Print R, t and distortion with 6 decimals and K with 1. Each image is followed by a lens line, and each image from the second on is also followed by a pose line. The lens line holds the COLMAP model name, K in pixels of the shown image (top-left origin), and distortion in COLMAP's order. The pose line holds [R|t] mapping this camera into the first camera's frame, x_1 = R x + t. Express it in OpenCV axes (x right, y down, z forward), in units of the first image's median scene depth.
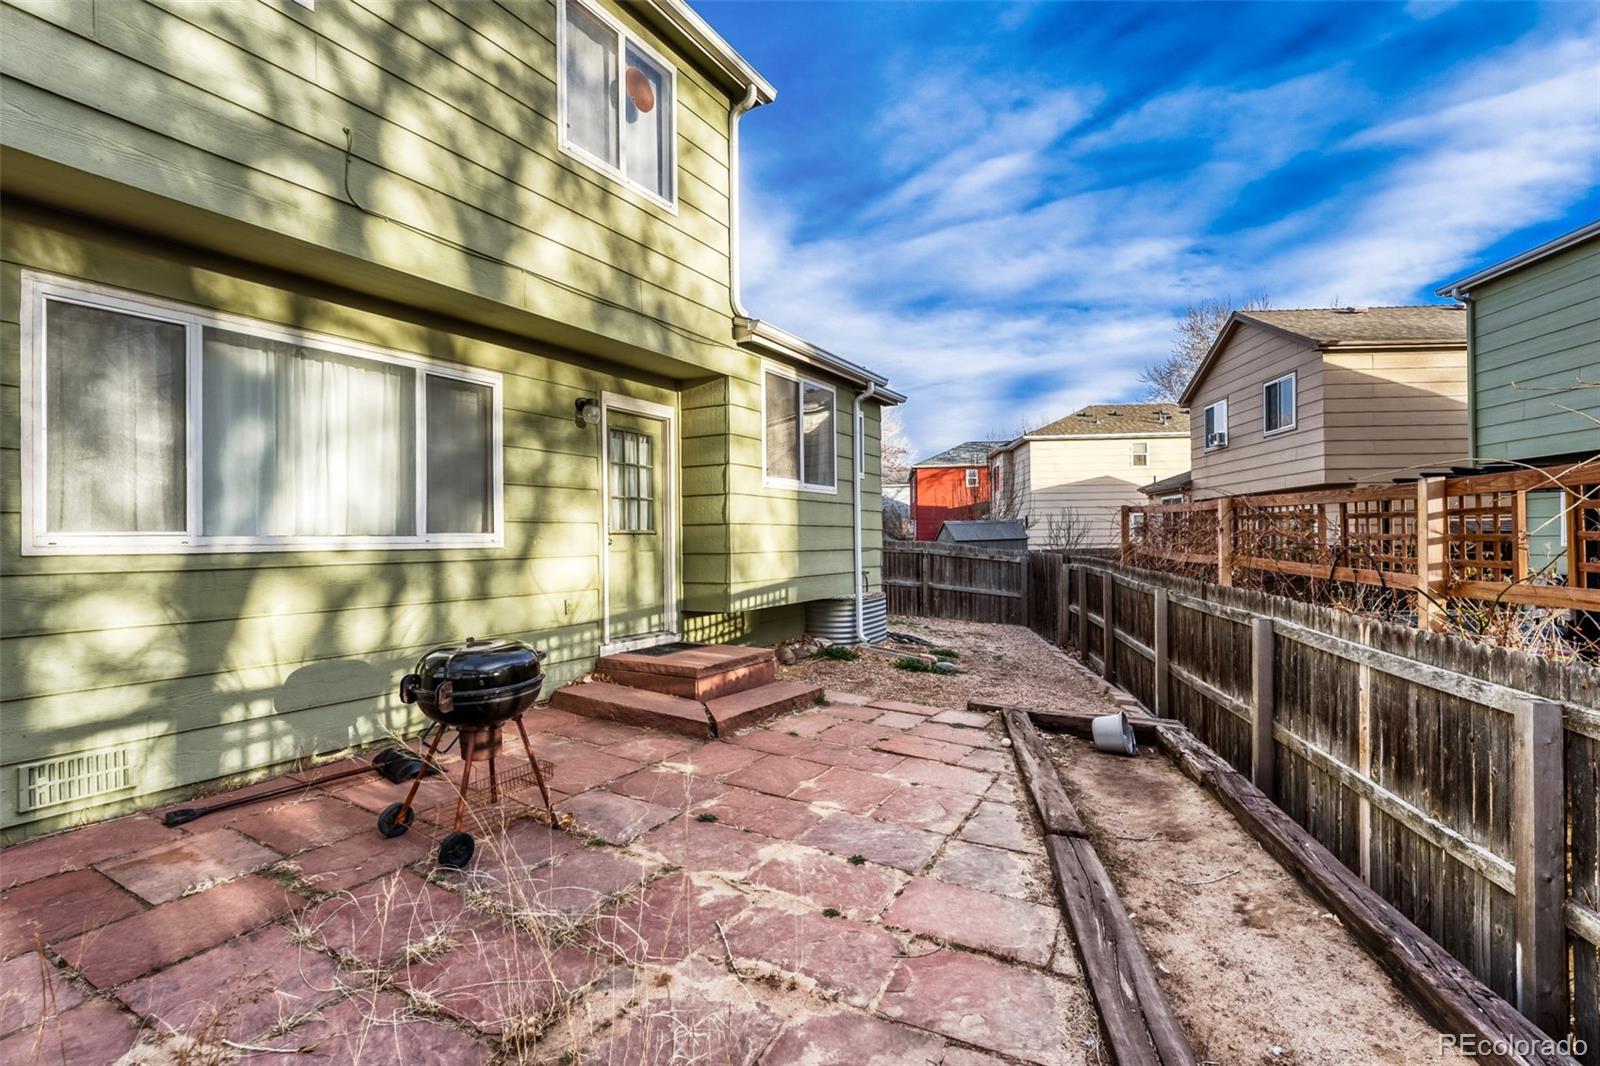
lens RADIAL K [[742.0, 0, 805.8], [0, 742.0, 534.8], [0, 0, 1]] dist [-0.001232, -0.000083]
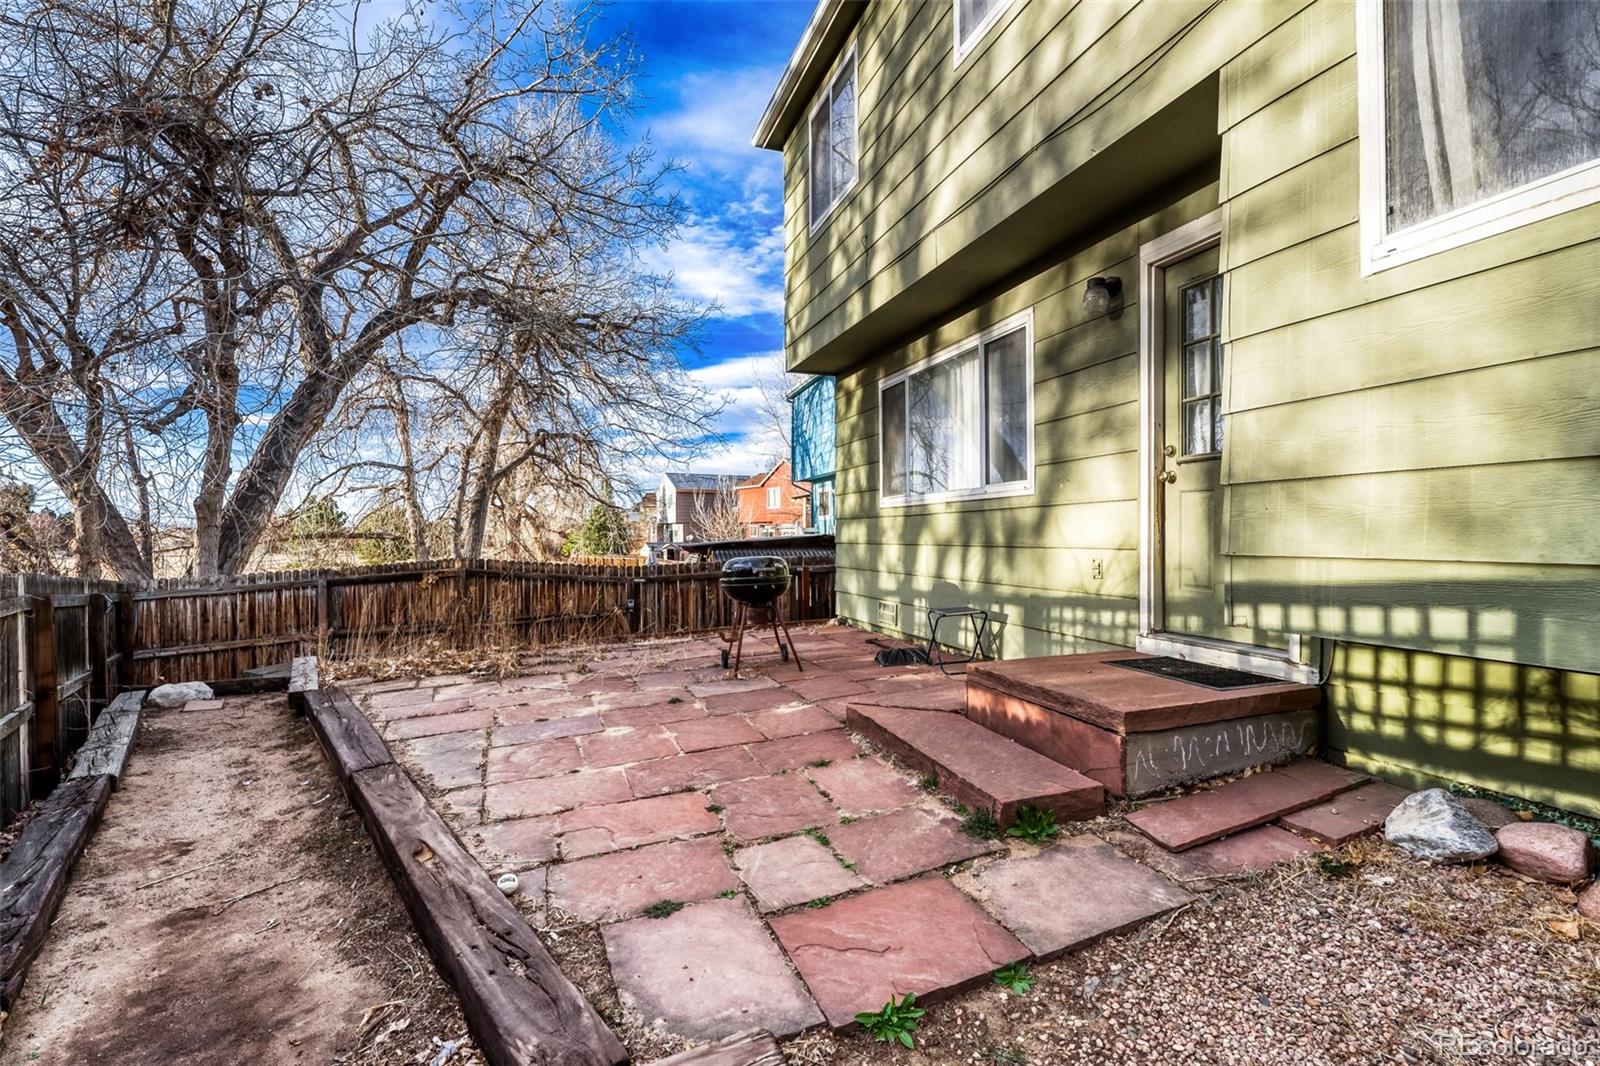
lens RADIAL K [[652.9, 0, 814.8], [0, 652.9, 535.6], [0, 0, 1]] dist [-0.018729, -0.000204]
pose [[-0.607358, 0.015879, -0.794270, 0.543982], [0.017188, 0.999829, 0.006846, 0.063717], [0.794242, -0.009494, -0.607527, 1.609573]]
